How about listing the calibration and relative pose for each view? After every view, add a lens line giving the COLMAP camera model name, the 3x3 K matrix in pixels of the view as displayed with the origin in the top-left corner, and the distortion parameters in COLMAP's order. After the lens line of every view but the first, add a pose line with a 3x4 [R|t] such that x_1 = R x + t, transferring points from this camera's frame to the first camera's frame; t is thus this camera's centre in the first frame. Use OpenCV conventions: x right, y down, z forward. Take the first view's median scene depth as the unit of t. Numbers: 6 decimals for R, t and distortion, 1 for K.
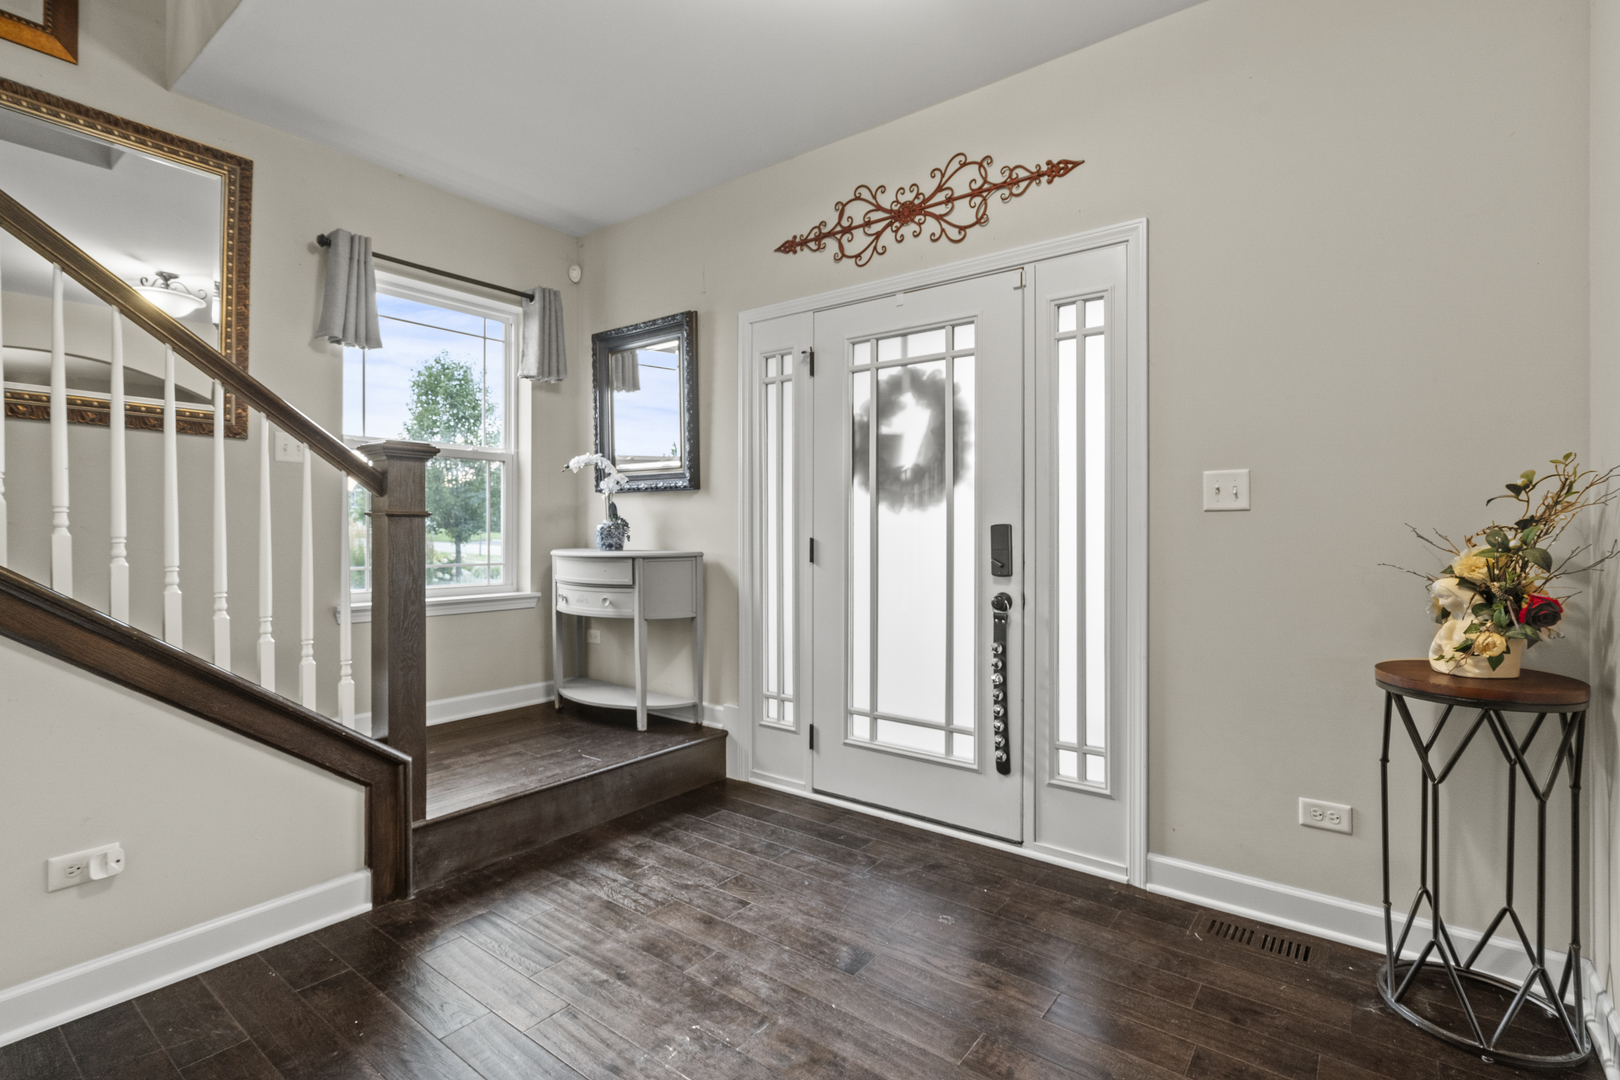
lens RADIAL K [[748.0, 0, 813.1], [0, 748.0, 535.8], [0, 0, 1]] dist [-0.011302, 0.001625]
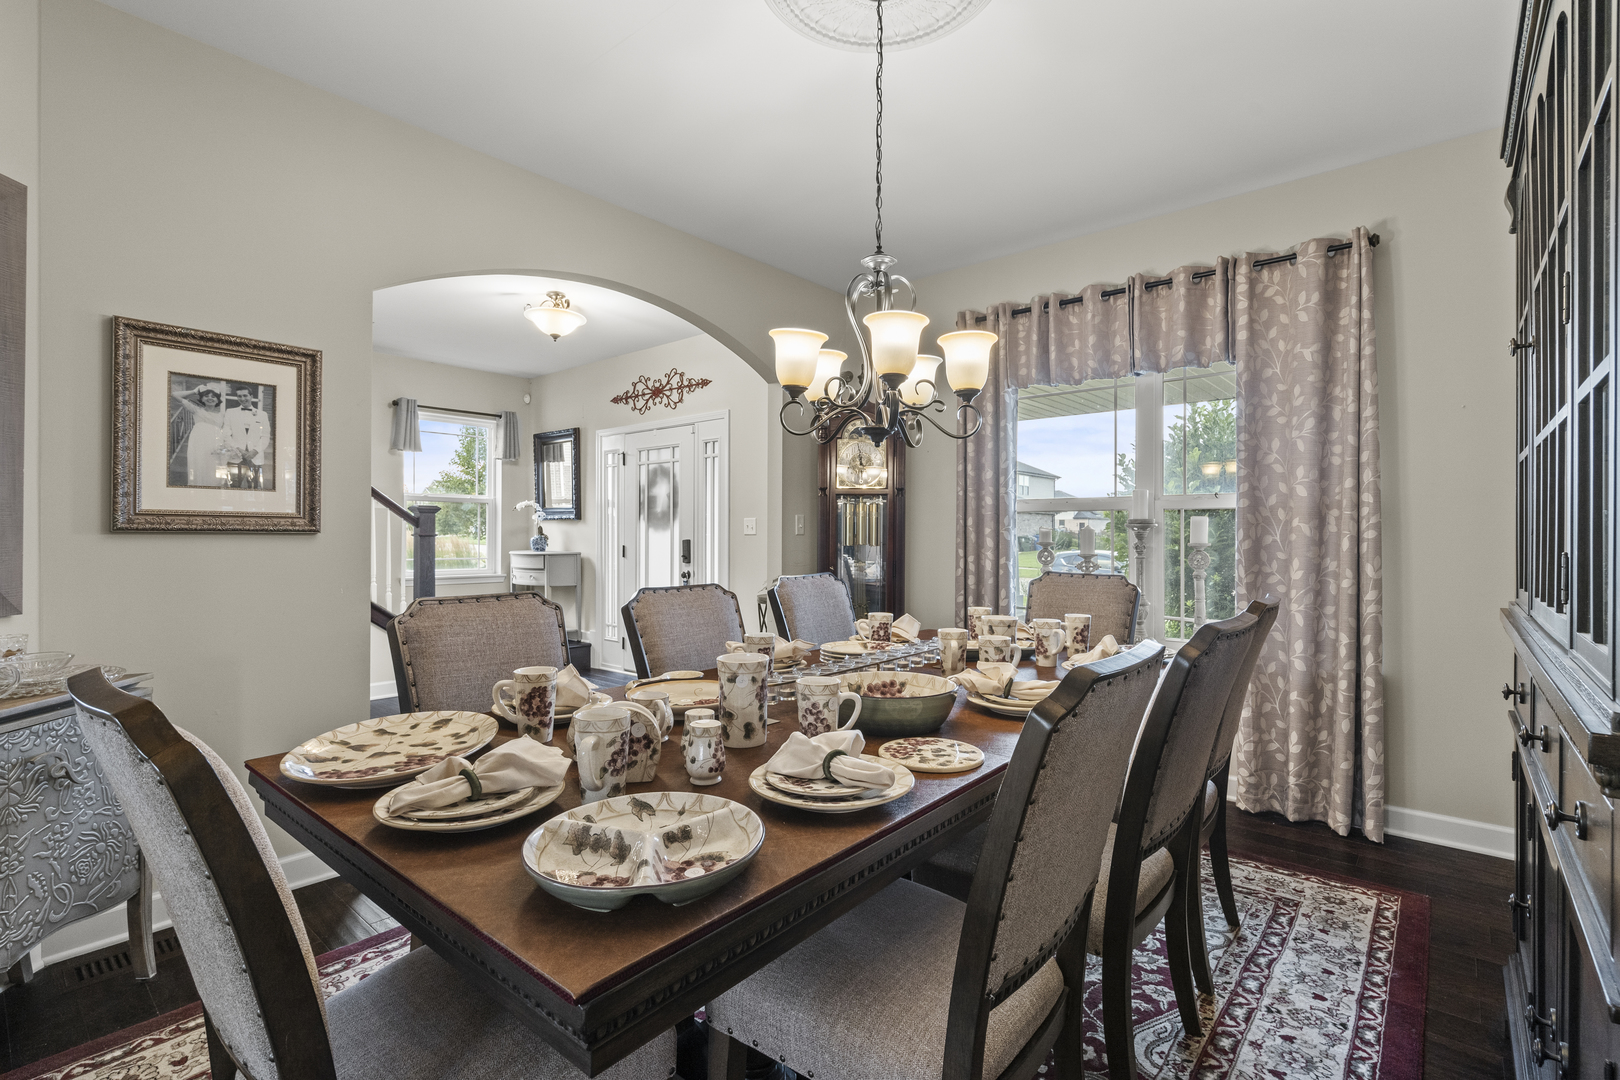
lens RADIAL K [[748.0, 0, 803.4], [0, 748.0, 535.8], [0, 0, 1]] dist [-0.011302, 0.001625]
pose [[0.996961, 0.000844, -0.077896, 0.663784], [-0.001308, 0.999982, -0.005911, -0.011978], [0.077890, 0.005995, 0.996944, -1.017561]]
